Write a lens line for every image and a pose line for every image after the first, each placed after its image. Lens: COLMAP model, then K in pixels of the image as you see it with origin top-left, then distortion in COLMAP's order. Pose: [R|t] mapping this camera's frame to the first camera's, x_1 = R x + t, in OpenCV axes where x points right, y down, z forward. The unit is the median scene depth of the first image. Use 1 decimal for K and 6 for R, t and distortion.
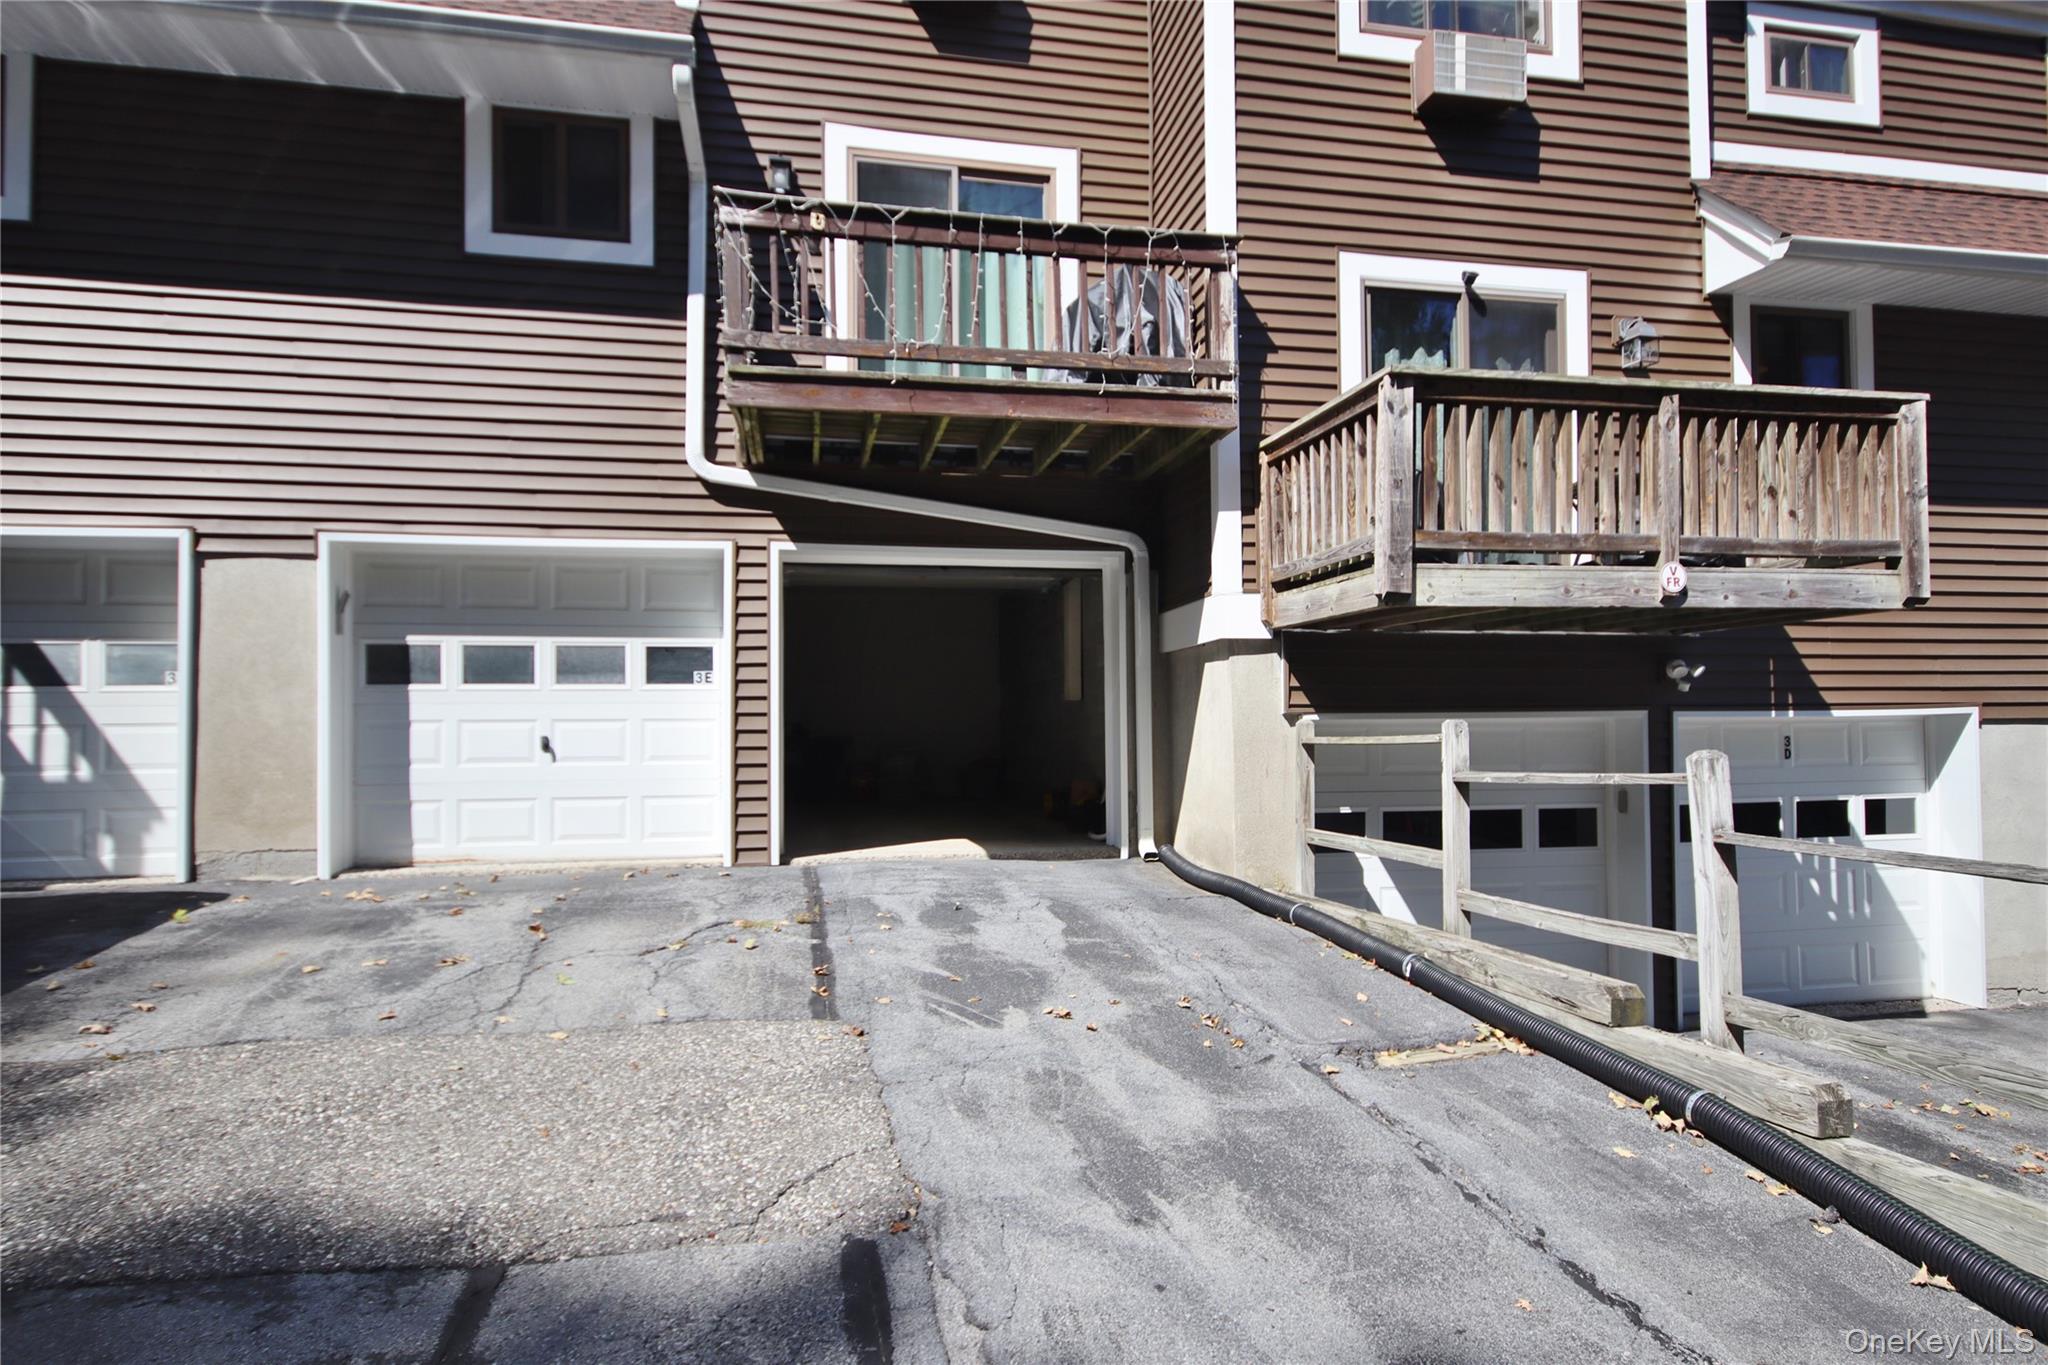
lens RADIAL K [[1139.4, 0, 997.3], [0, 1139.4, 690.6], [0, 0, 1]] dist [0.017260, -0.000601]
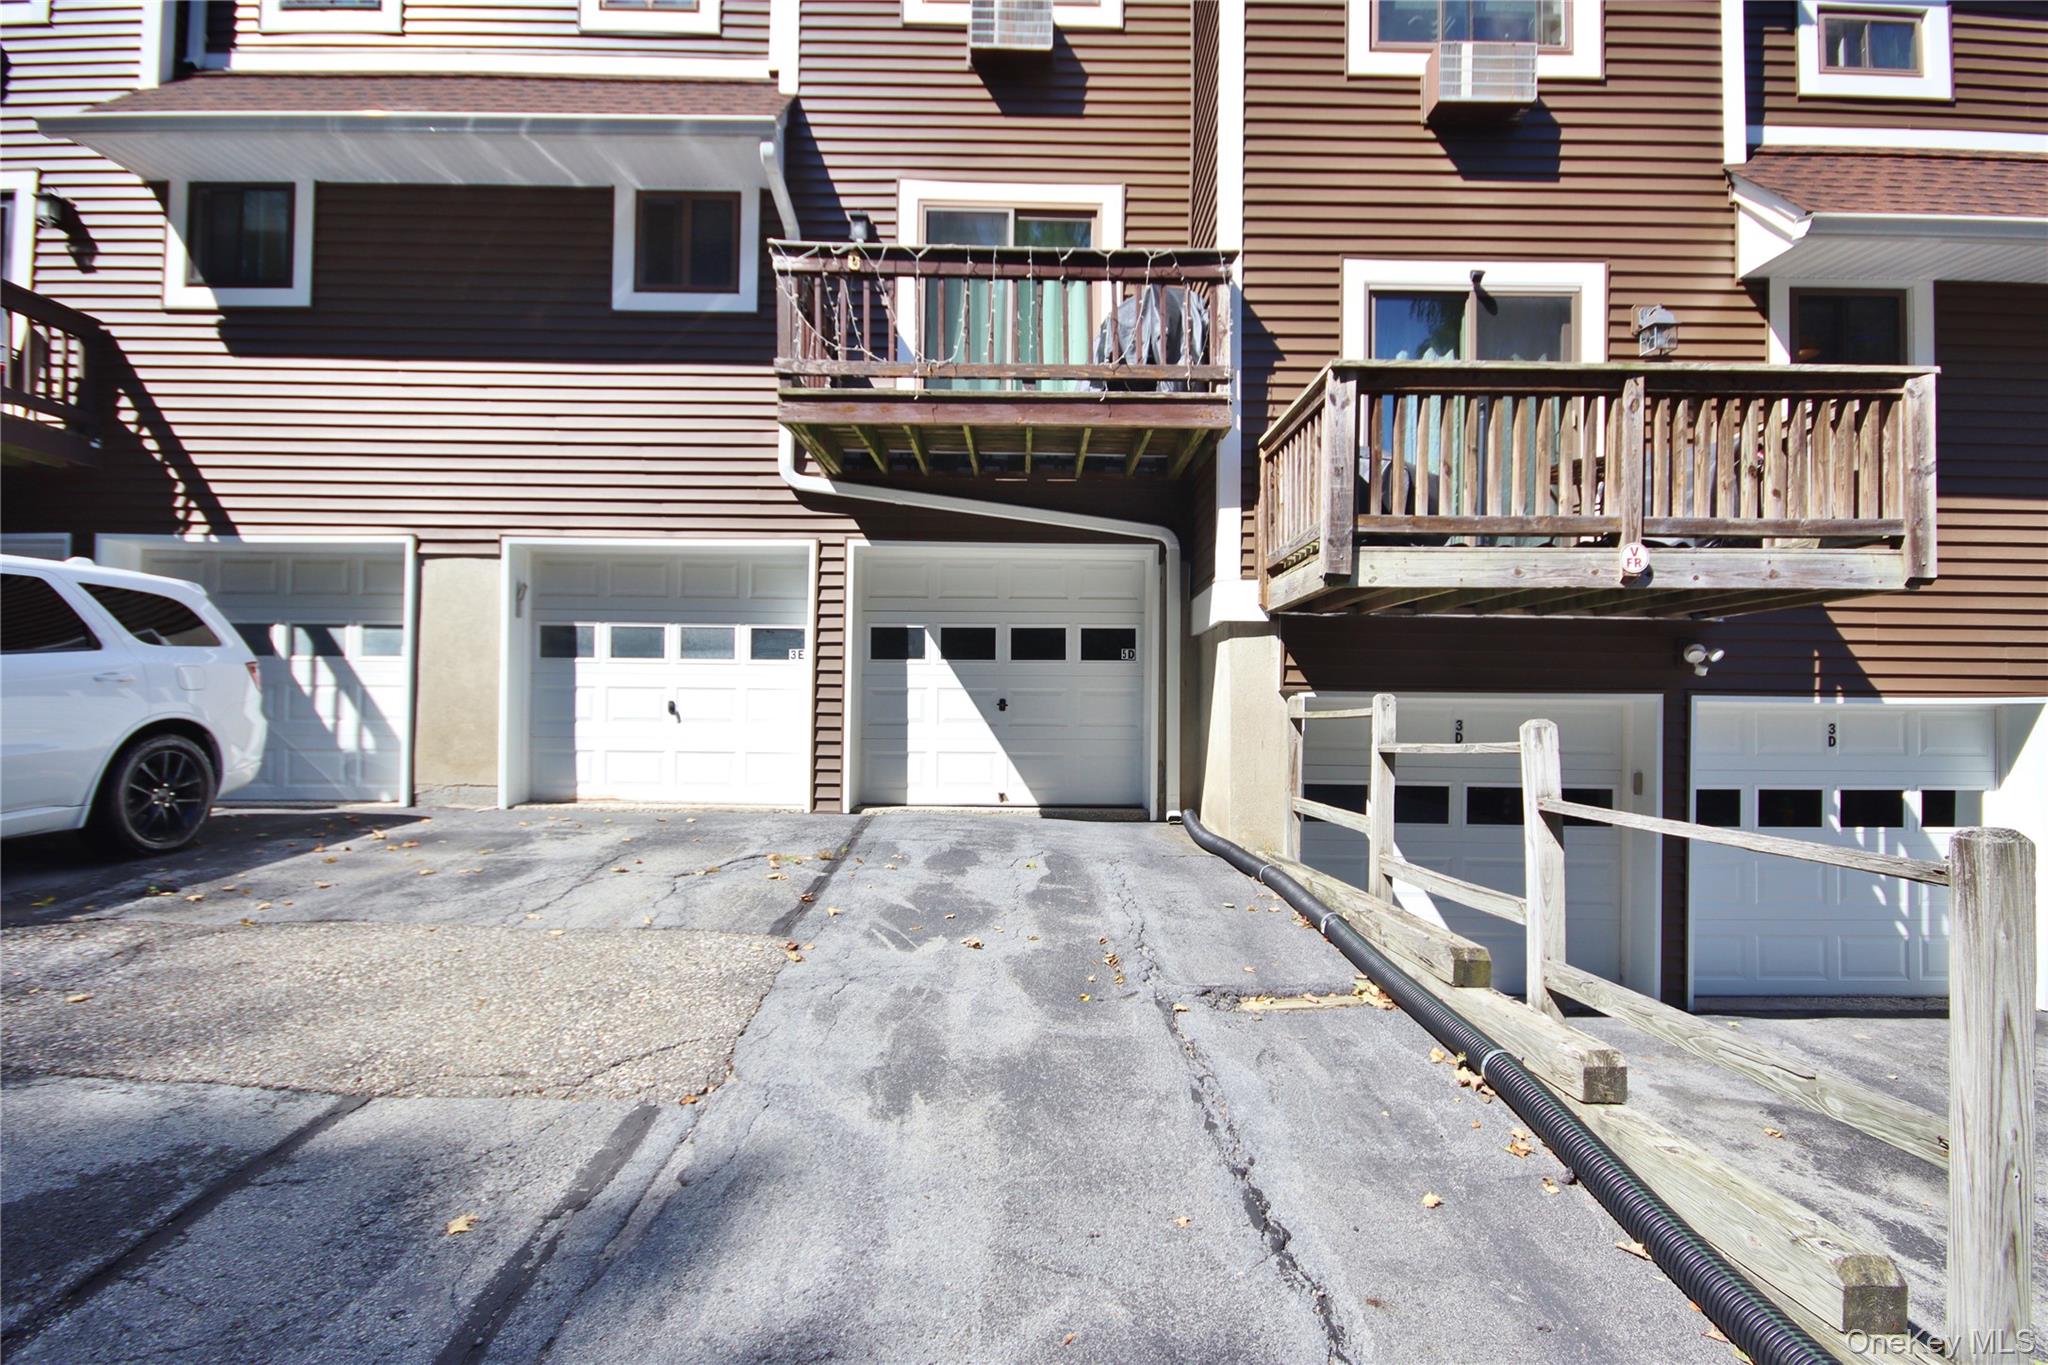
lens RADIAL K [[994.4, 0, 1019.2], [0, 994.4, 688.9], [0, 0, 1]] dist [0.015555, -0.012674]
pose [[0.980499, 0.014882, -0.195961, 0.190824], [-0.013373, 0.999870, 0.009018, 0.012982], [0.196070, -0.006222, 0.980570, 0.025035]]
